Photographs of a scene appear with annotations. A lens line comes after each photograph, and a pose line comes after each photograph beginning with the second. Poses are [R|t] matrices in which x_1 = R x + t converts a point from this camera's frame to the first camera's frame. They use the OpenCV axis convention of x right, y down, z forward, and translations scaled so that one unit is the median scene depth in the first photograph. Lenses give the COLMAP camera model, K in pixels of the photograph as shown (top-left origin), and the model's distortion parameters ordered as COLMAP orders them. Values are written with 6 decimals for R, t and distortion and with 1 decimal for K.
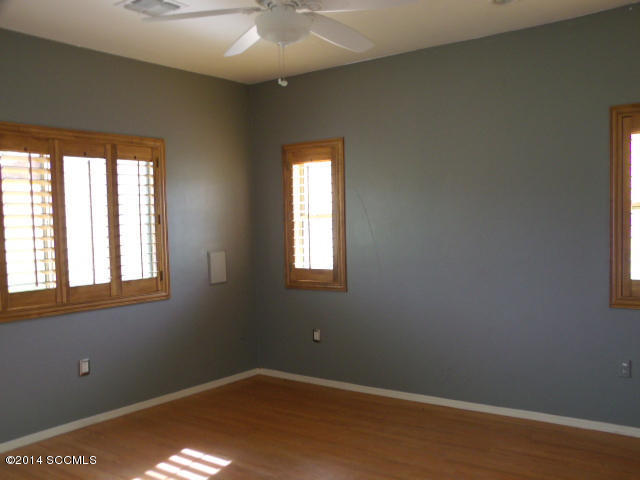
lens RADIAL K [[619.0, 0, 320.0], [0, 619.0, 240.0], [0, 0, 1]] dist [-0.006859, 0.009485]
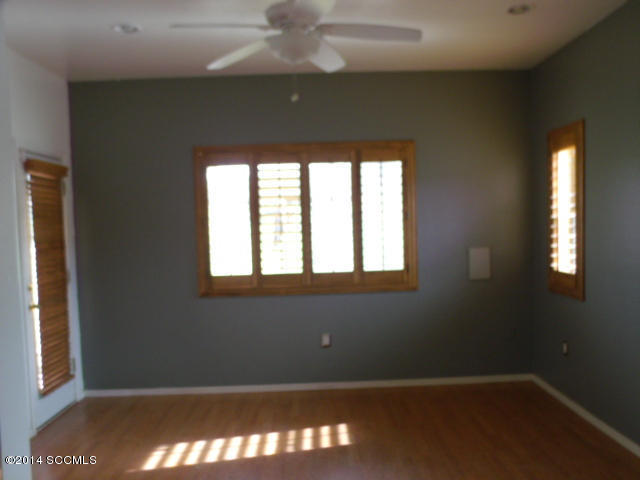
lens RADIAL K [[619.0, 0, 320.0], [0, 619.0, 240.0], [0, 0, 1]] dist [-0.006859, 0.009485]
pose [[0.674640, 0.031101, -0.737491, 0.459643], [-0.012645, 0.999452, 0.030581, -0.023691], [0.738038, -0.011305, 0.674664, 0.177823]]
